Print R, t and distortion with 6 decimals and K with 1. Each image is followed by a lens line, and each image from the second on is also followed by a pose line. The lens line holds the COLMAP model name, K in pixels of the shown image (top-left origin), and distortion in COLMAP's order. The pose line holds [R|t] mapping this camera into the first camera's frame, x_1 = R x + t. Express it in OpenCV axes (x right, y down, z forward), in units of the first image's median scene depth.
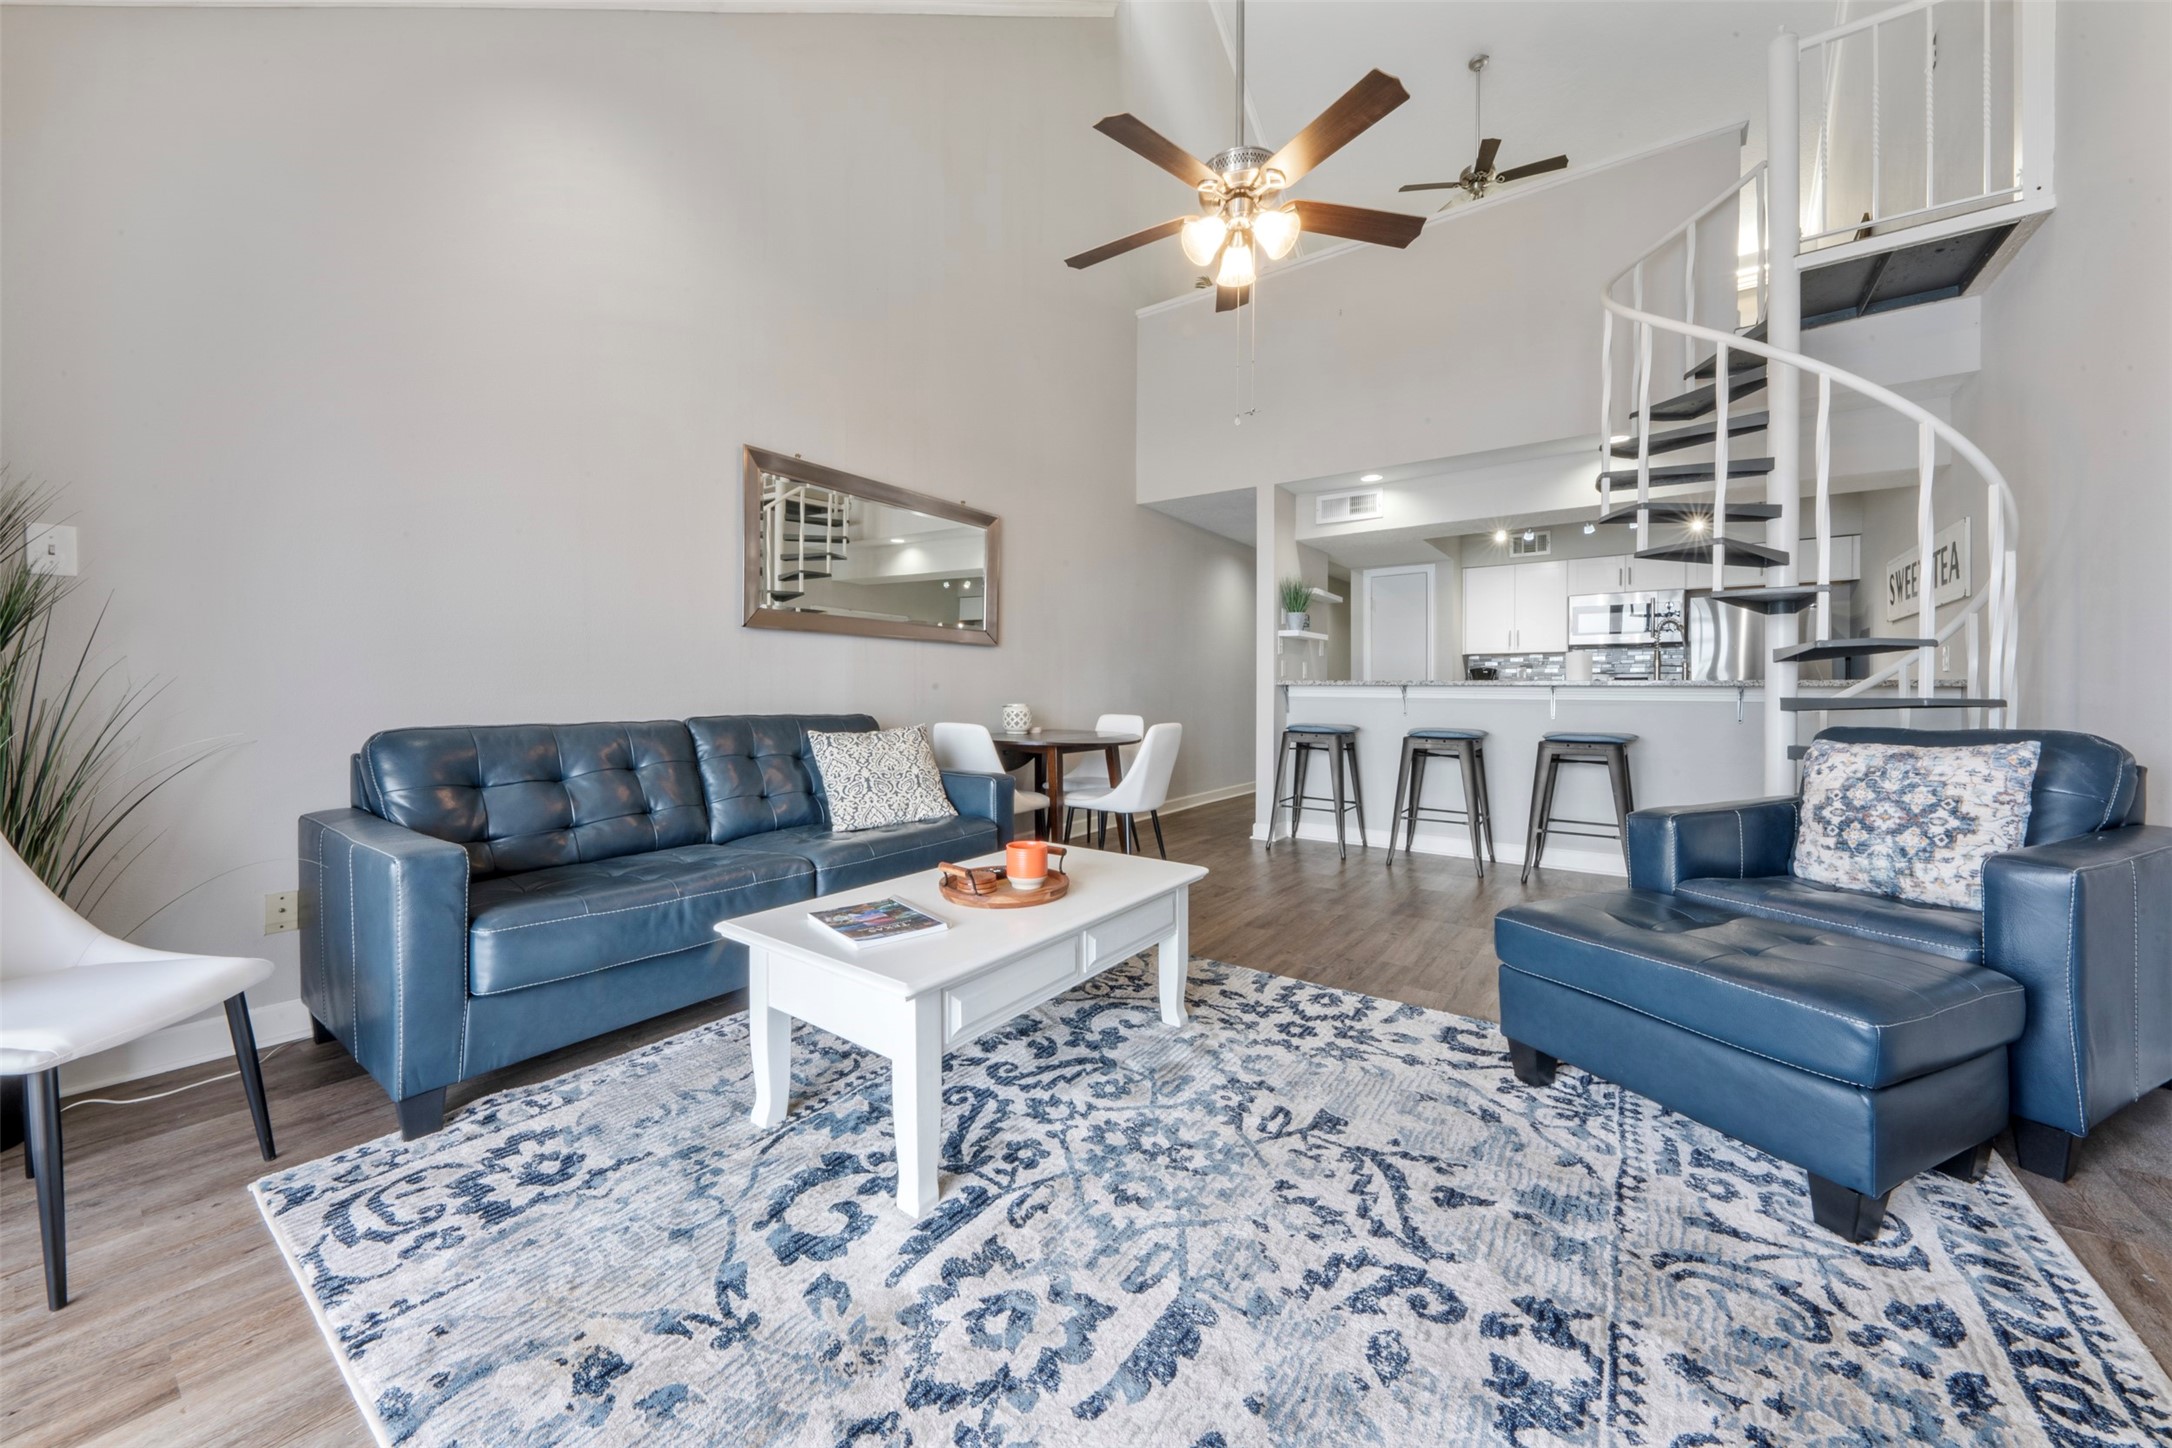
lens RADIAL K [[763.0, 0, 1070.5], [0, 763.0, 690.6], [0, 0, 1]] dist [0.012354, -0.003973]
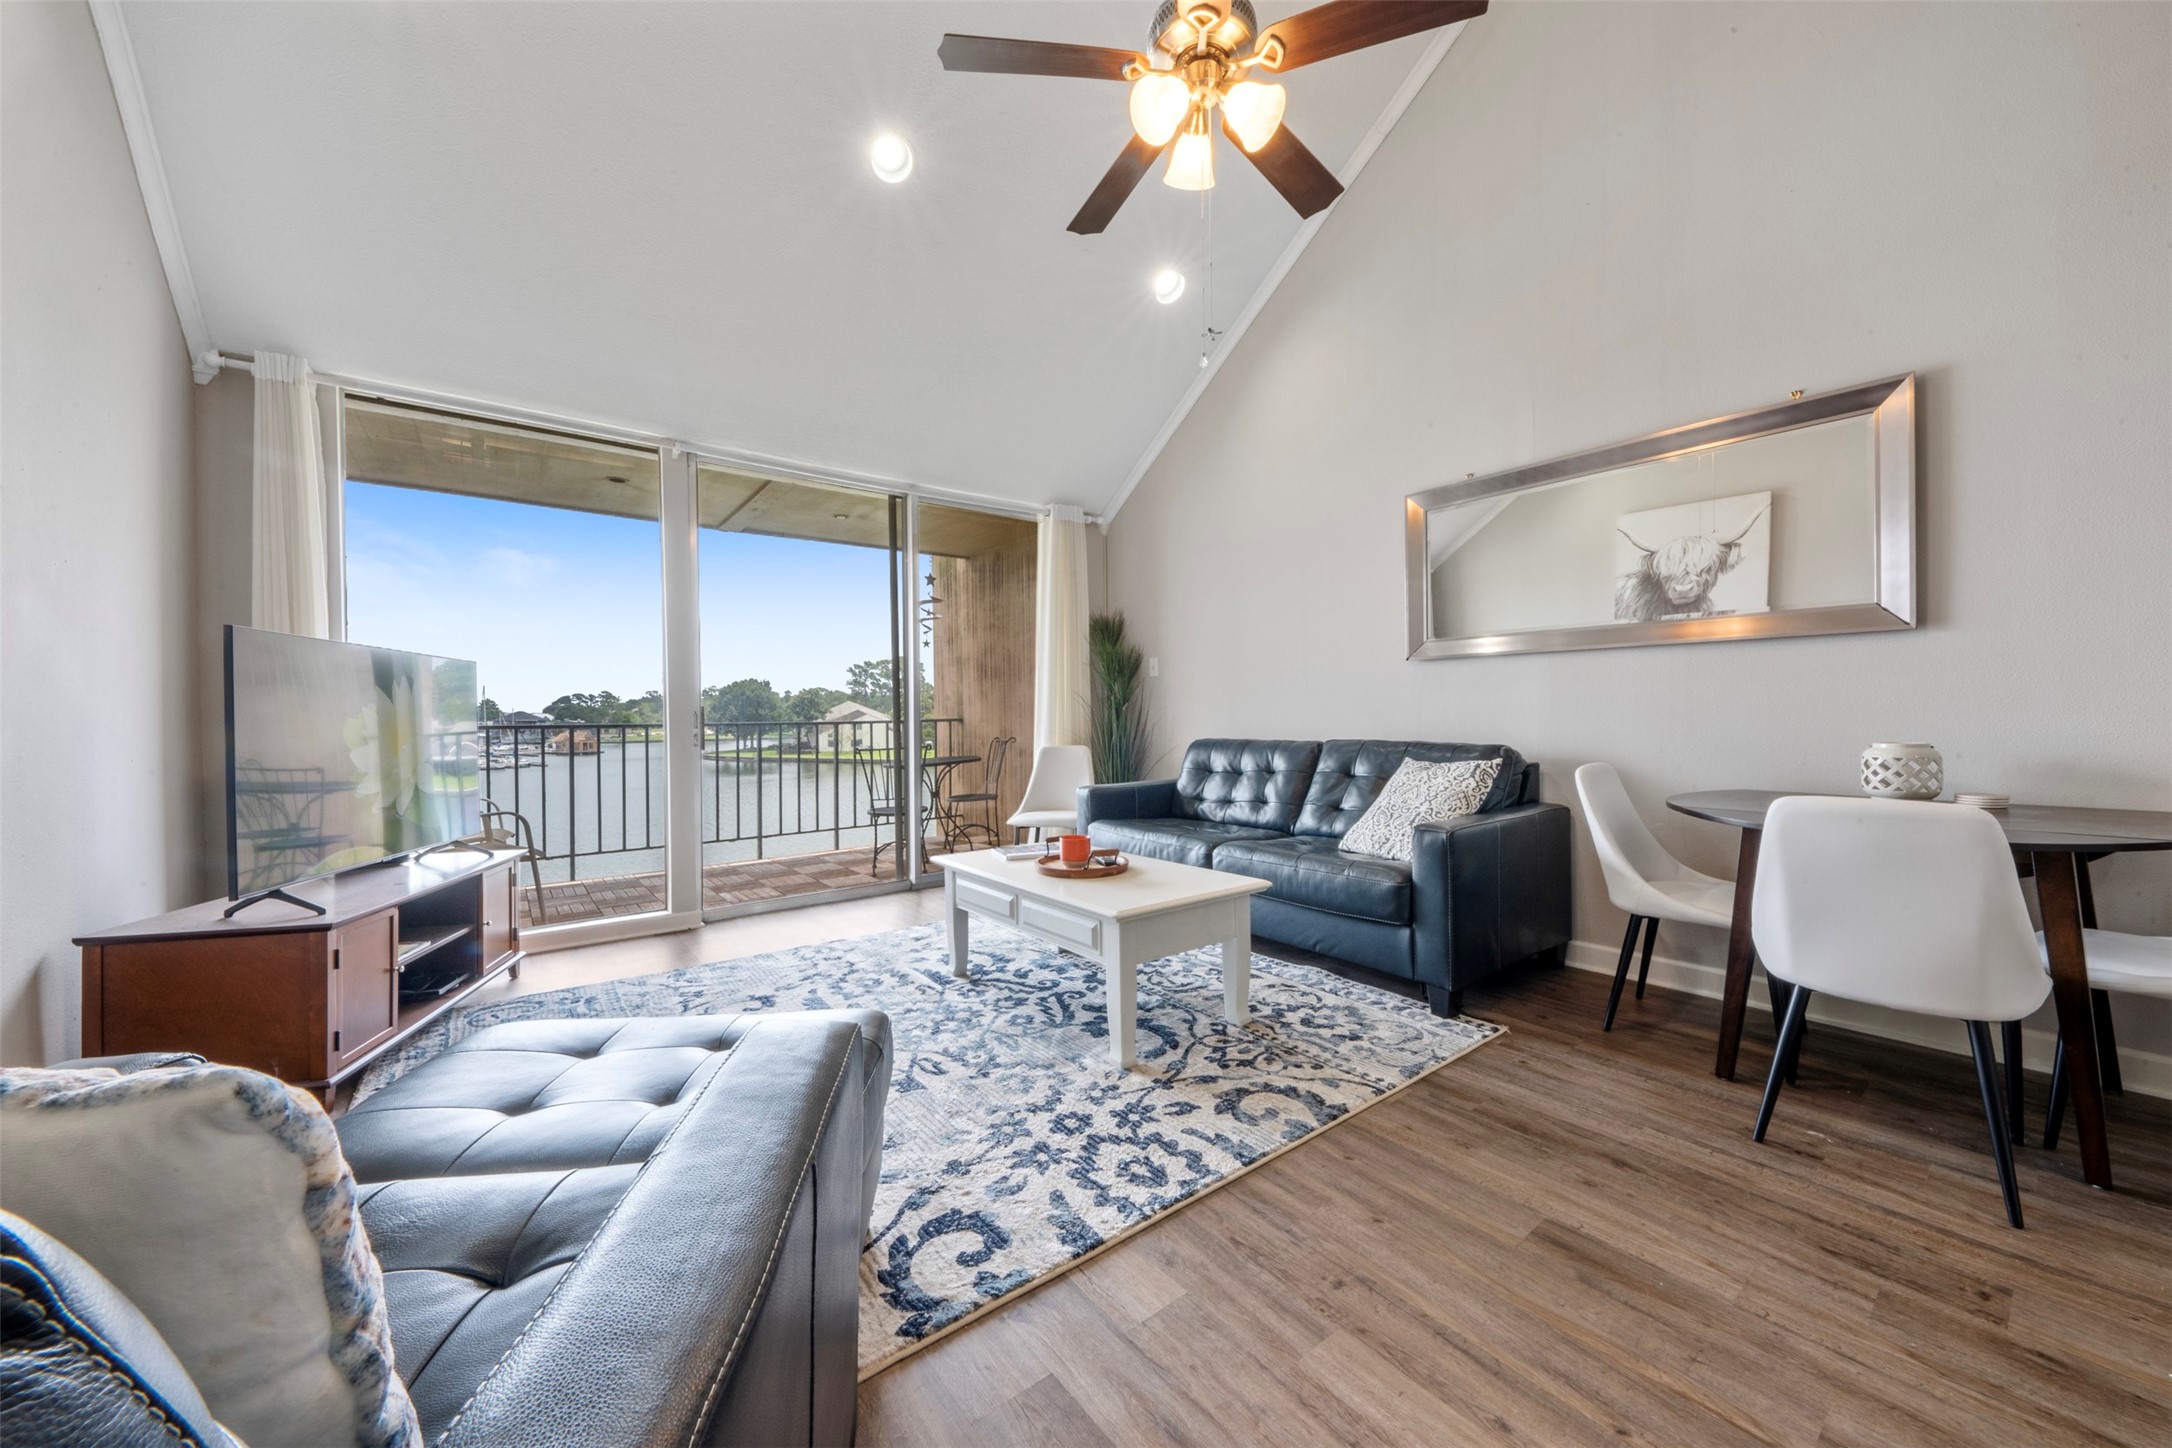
lens RADIAL K [[763.0, 0, 1092.2], [0, 763.0, 712.6], [0, 0, 1]] dist [0.012354, -0.003973]
pose [[-0.261181, -0.005700, -0.965273, 1.164897], [0.006532, 0.999949, -0.007672, -0.005422], [0.965268, -0.008309, -0.261131, 1.309682]]
